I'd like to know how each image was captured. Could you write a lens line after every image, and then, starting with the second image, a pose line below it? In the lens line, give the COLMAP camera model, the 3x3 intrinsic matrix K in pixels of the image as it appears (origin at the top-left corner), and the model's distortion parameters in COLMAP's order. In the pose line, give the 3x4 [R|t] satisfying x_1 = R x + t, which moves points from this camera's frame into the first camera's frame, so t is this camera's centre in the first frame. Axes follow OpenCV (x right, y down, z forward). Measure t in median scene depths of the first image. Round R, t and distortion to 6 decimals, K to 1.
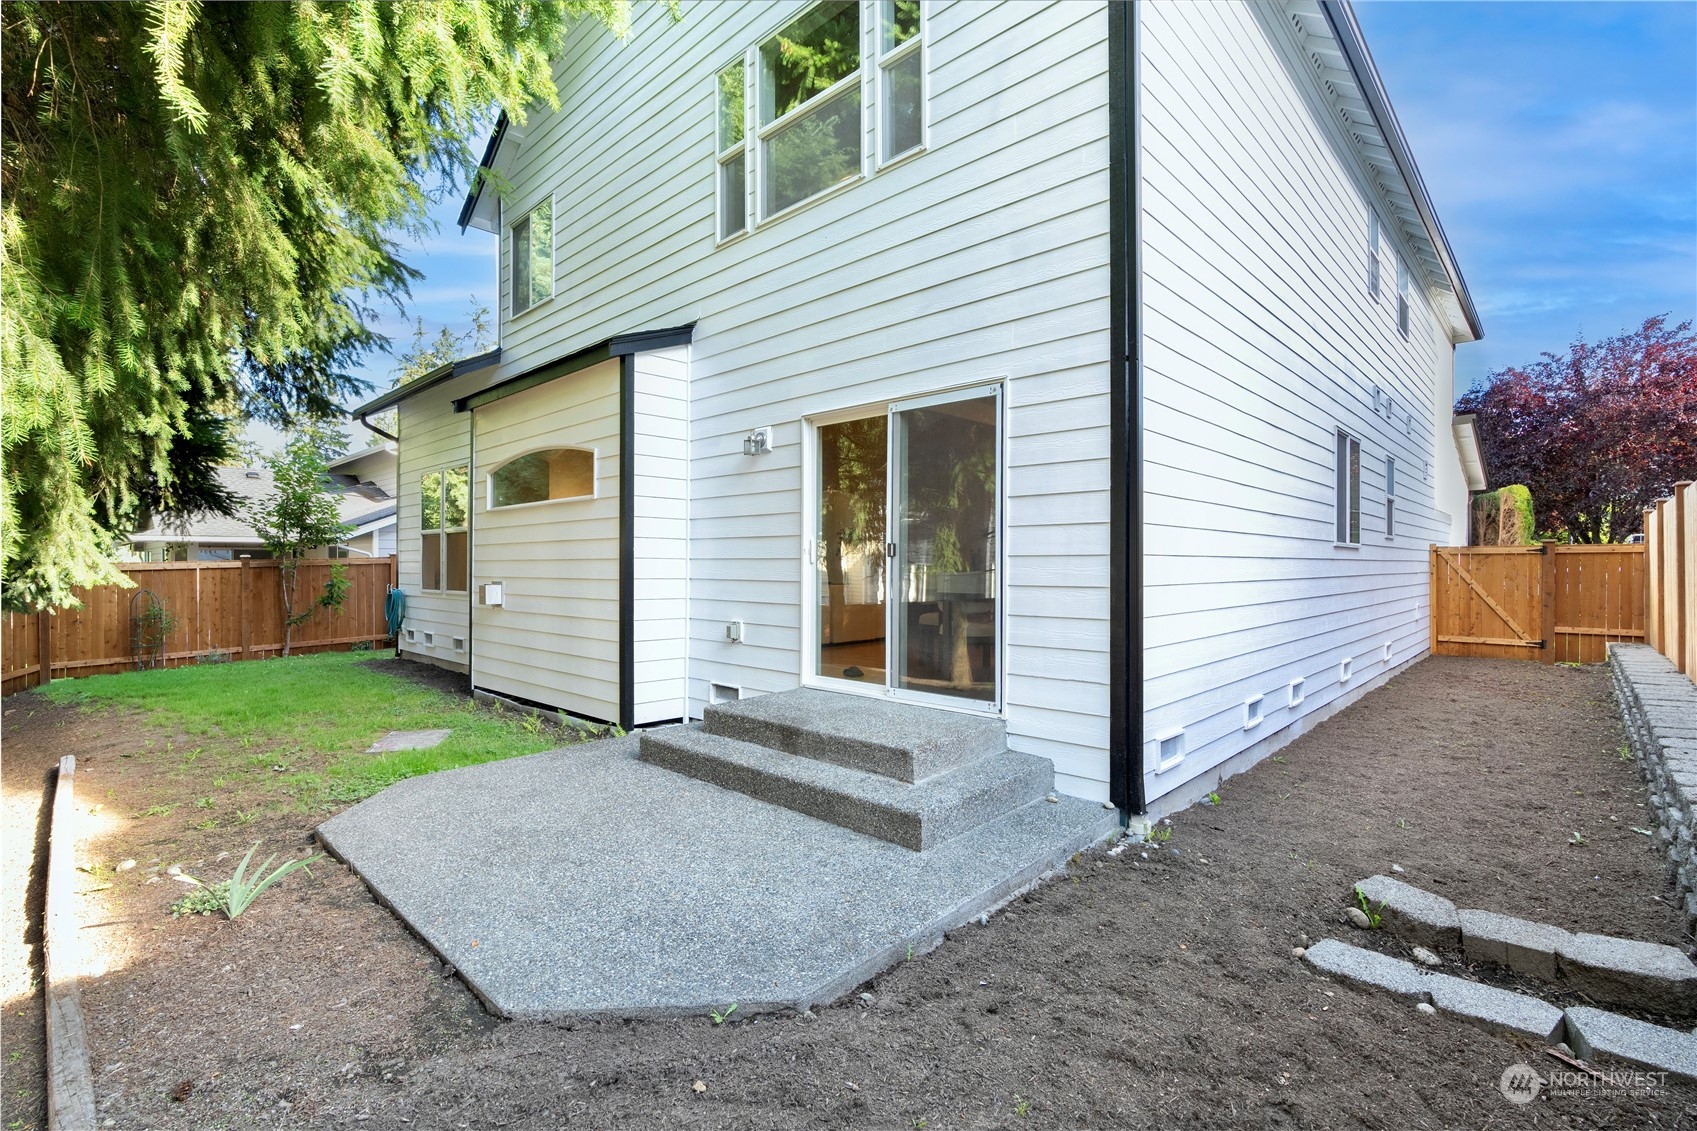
lens RADIAL K [[767.1, 0, 855.1], [0, 767.1, 562.9], [0, 0, 1]] dist [-0.002971, 0.000497]
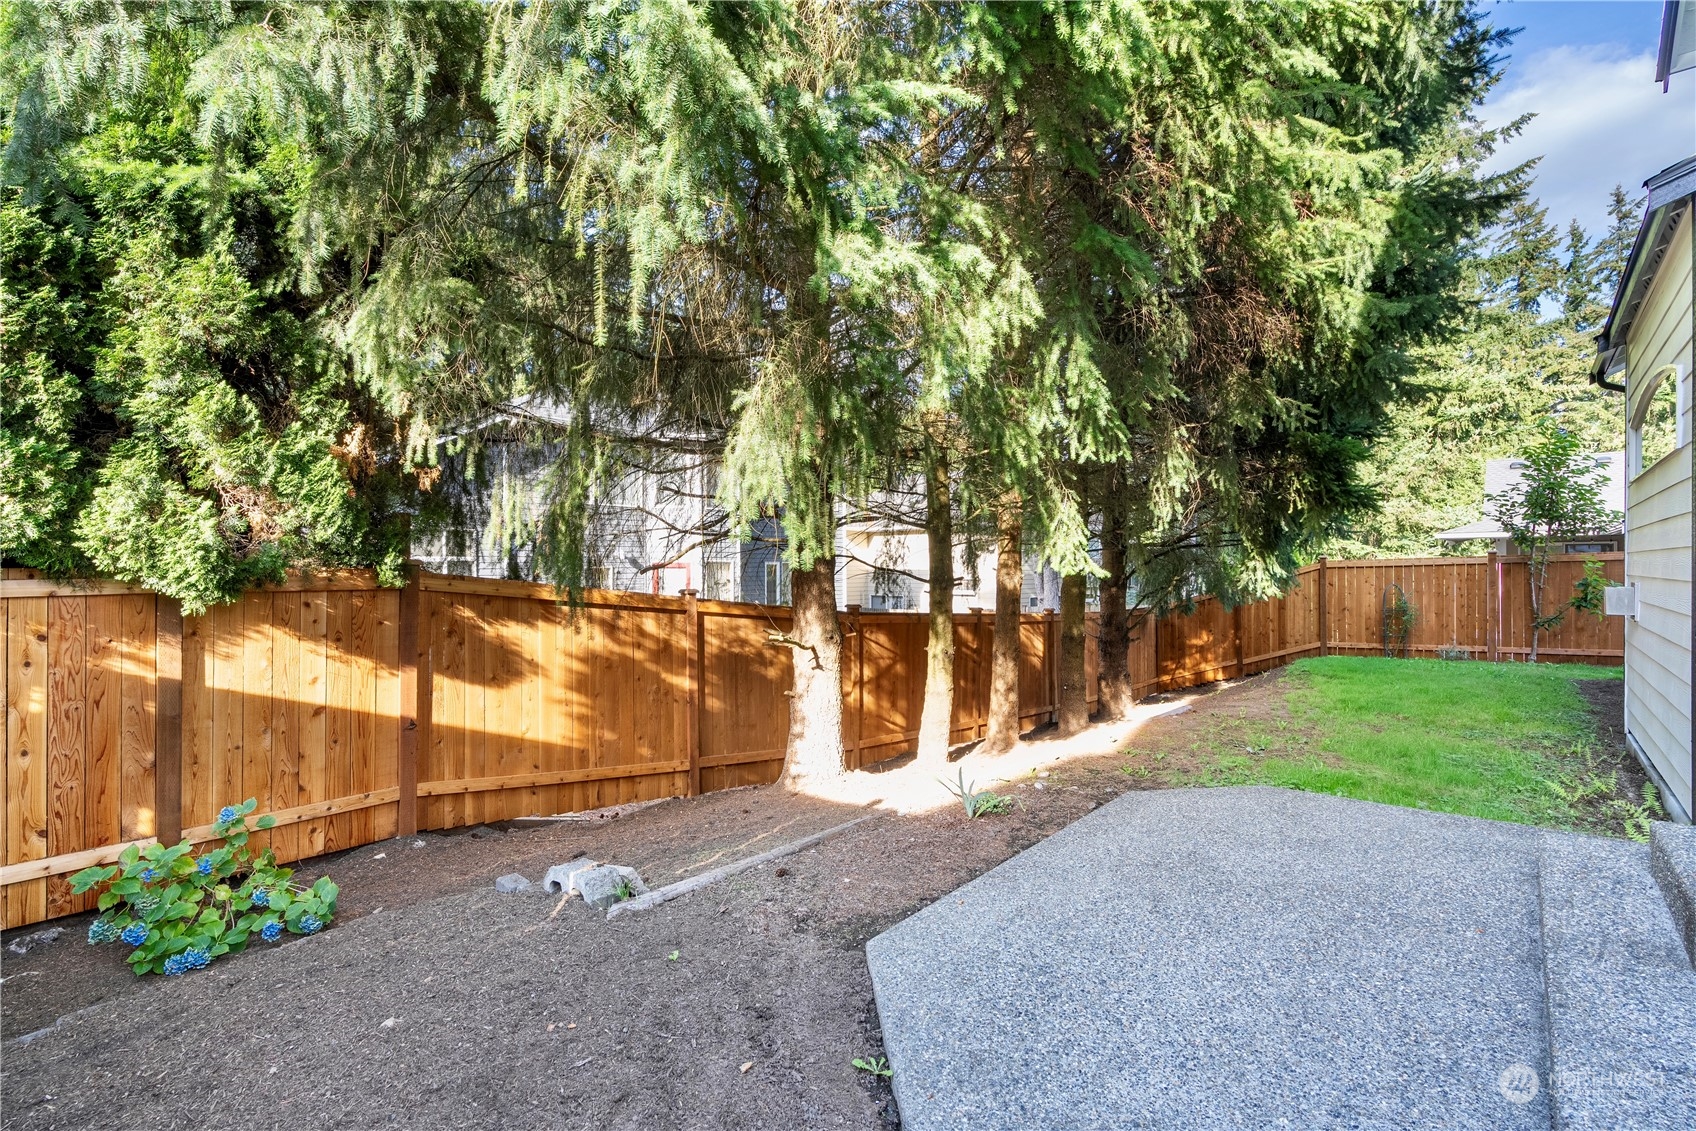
lens RADIAL K [[766.6, 0, 854.6], [0, 766.6, 562.9], [0, 0, 1]] dist [-0.002971, 0.000497]
pose [[0.044454, -0.001585, -0.999010, 0.394836], [0.006195, 0.999980, -0.001310, 0.003861], [0.998992, -0.006131, 0.044463, 0.521256]]
